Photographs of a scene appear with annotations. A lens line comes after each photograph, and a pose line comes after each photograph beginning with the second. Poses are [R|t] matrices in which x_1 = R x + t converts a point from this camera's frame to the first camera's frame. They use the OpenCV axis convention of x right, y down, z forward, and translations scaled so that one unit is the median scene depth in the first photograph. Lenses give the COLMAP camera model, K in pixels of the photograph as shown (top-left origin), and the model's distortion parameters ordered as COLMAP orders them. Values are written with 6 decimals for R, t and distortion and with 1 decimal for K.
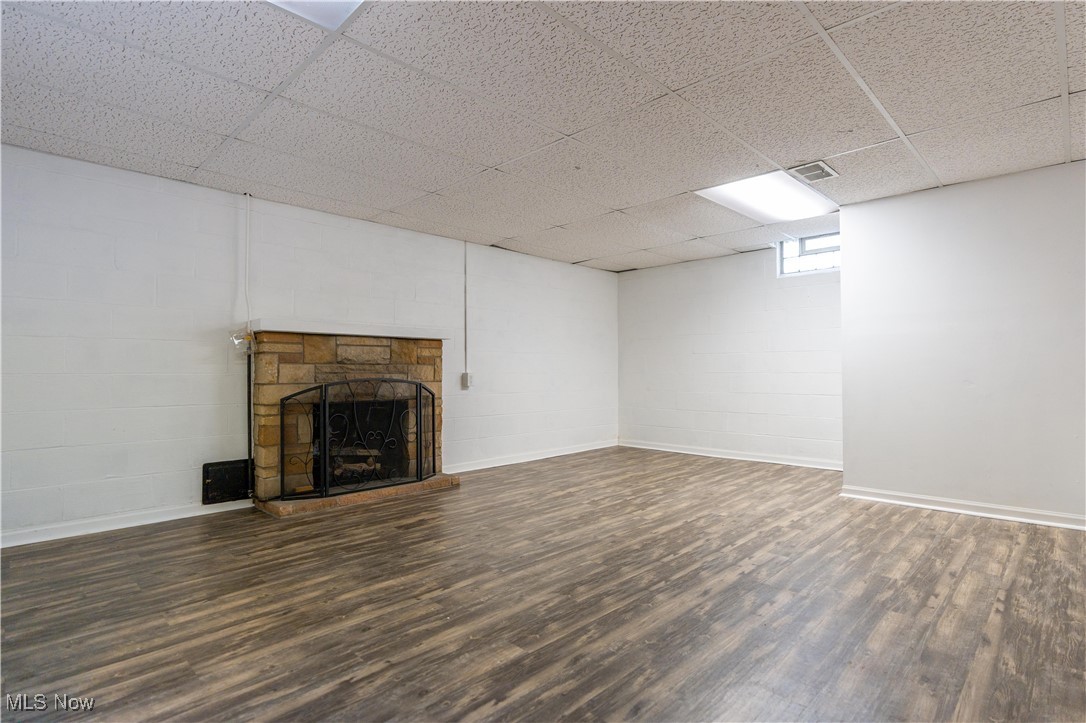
lens RADIAL K [[545.5, 0, 548.0], [0, 545.5, 372.4], [0, 0, 1]] dist [-0.007205, 0.000157]
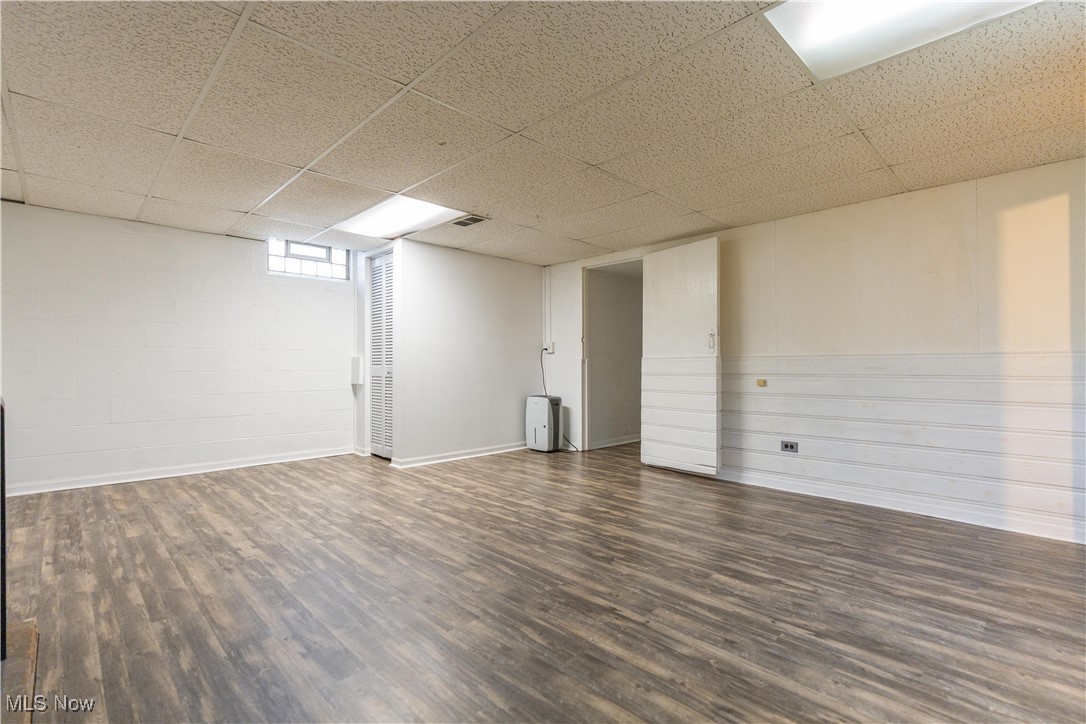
lens RADIAL K [[498.0, 0, 546.2], [0, 498.0, 355.2], [0, 0, 1]] dist [-0.009841, 0.001807]
pose [[0.019660, 0.022546, 0.999552, -0.845738], [0.003311, 0.999739, -0.022616, -0.008010], [-0.999801, 0.003754, 0.019580, 0.901517]]
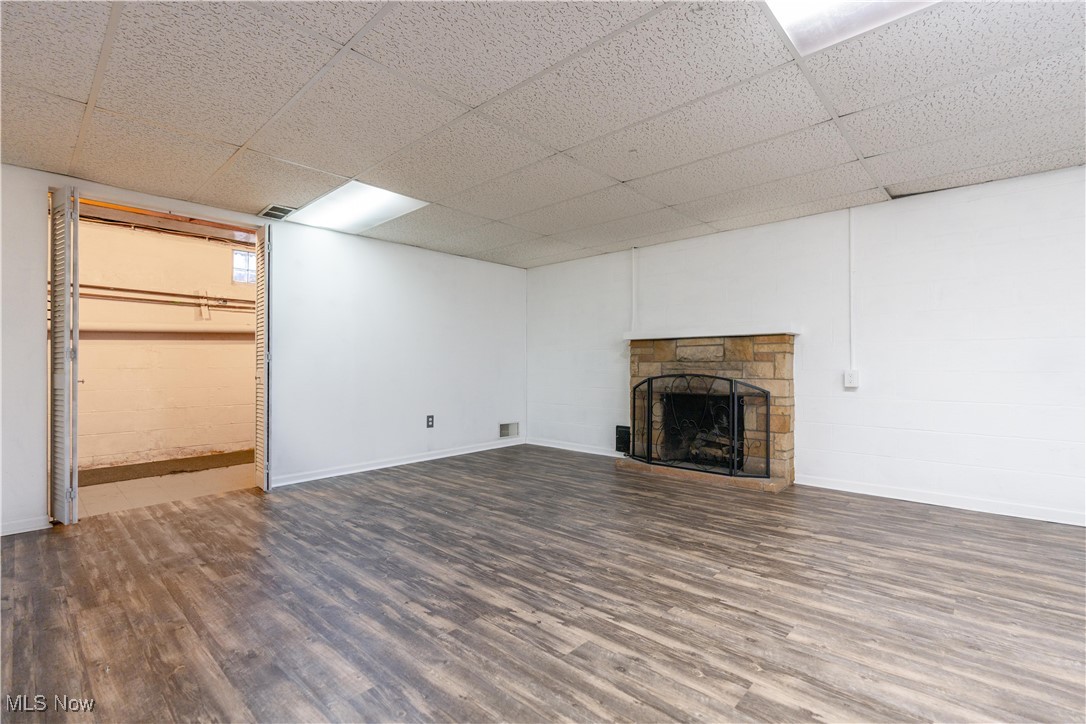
lens RADIAL K [[498.0, 0, 544.5], [0, 498.0, 365.9], [0, 0, 1]] dist [-0.009841, 0.001807]
pose [[0.022081, -0.000899, -0.999756, 0.999299], [-0.004027, 0.999991, -0.000988, -0.005625], [0.999748, 0.004048, 0.022078, 0.920425]]
